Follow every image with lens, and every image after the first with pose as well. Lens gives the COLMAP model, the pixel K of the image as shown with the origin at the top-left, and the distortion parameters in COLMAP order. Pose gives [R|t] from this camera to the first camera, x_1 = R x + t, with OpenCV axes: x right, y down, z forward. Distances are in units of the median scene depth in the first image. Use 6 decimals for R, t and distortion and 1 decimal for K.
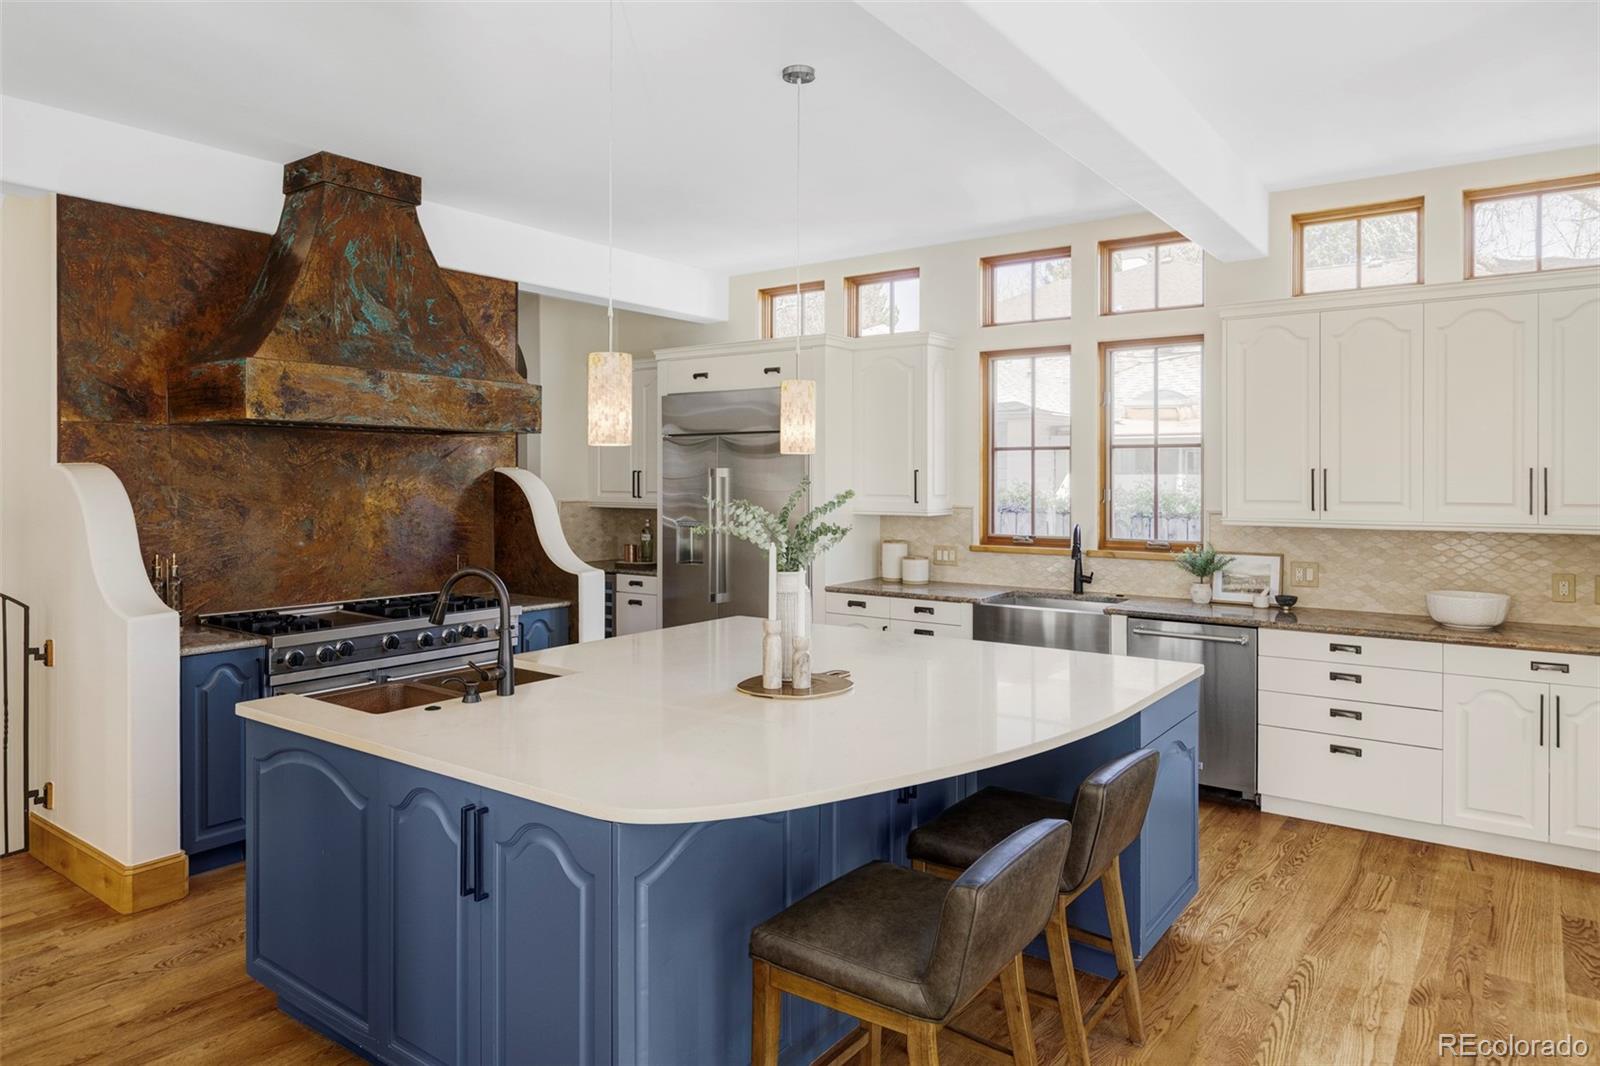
lens RADIAL K [[959.1, 0, 816.9], [0, 959.1, 481.3], [0, 0, 1]] dist [-0.011967, 0.001402]
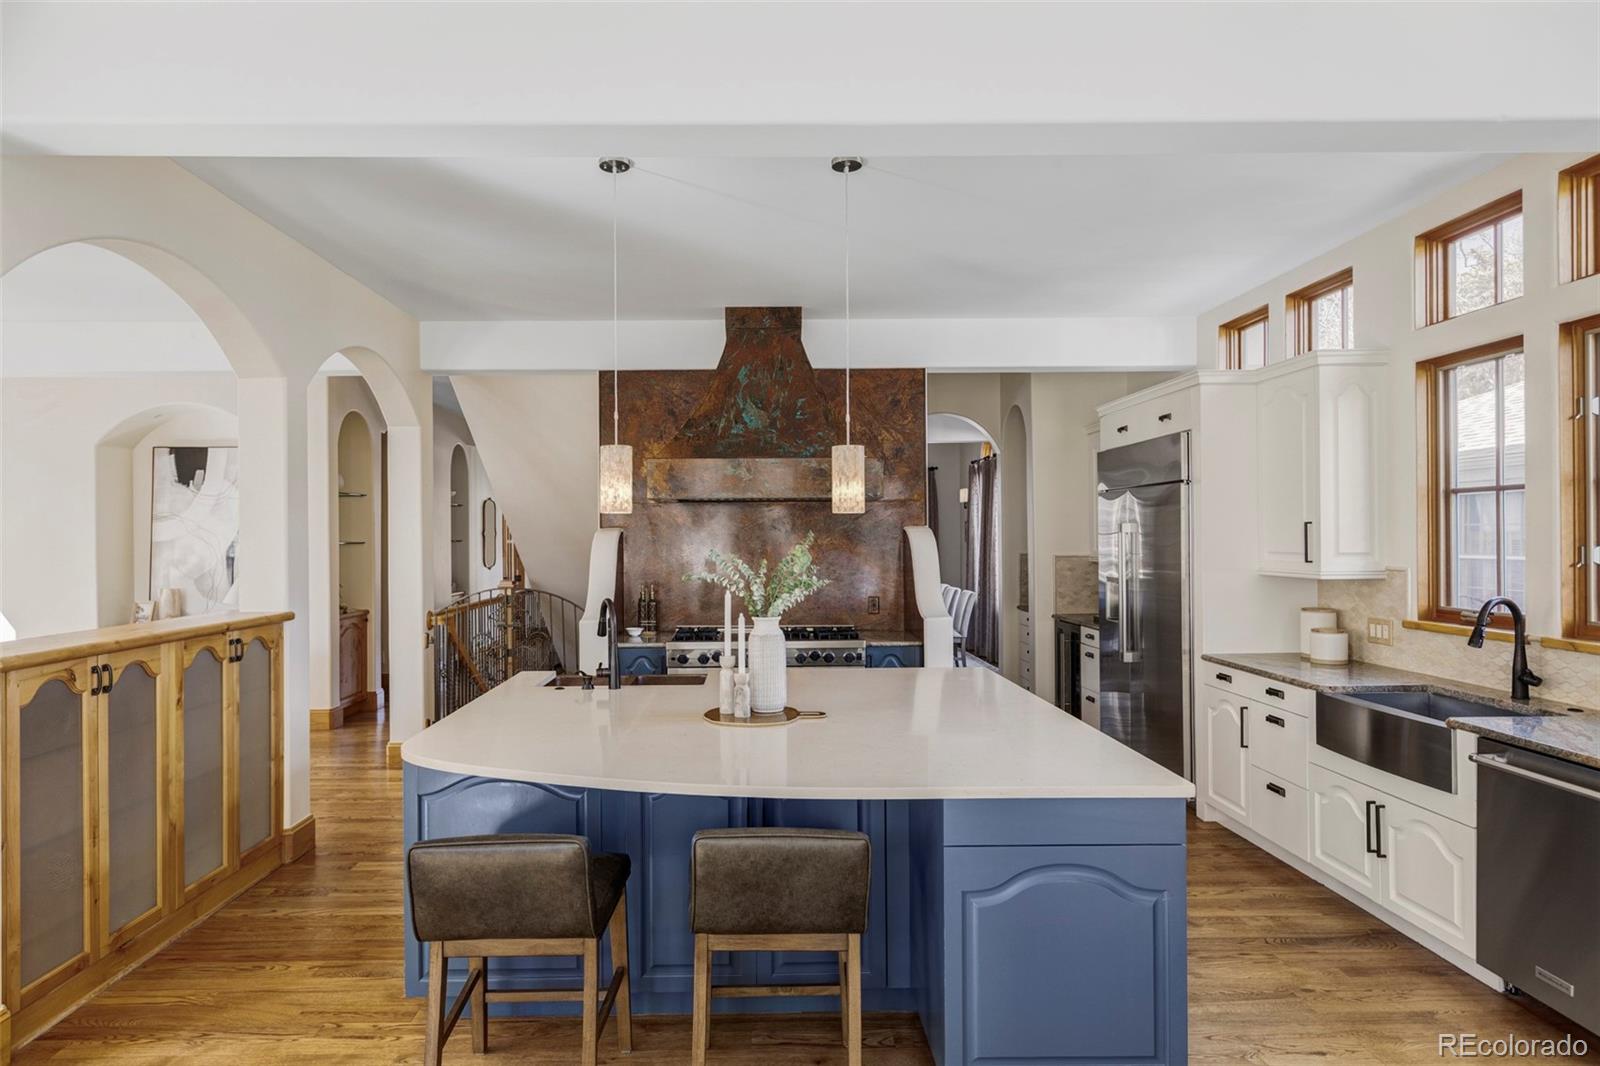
lens RADIAL K [[887.9, 0, 805.8], [0, 887.9, 536.4], [0, 0, 1]] dist [-0.005235, -0.001955]
pose [[0.614209, -0.004837, -0.789129, 0.526235], [0.004459, 0.999987, -0.002659, 0.000619], [0.789131, -0.001886, 0.614222, 0.245947]]
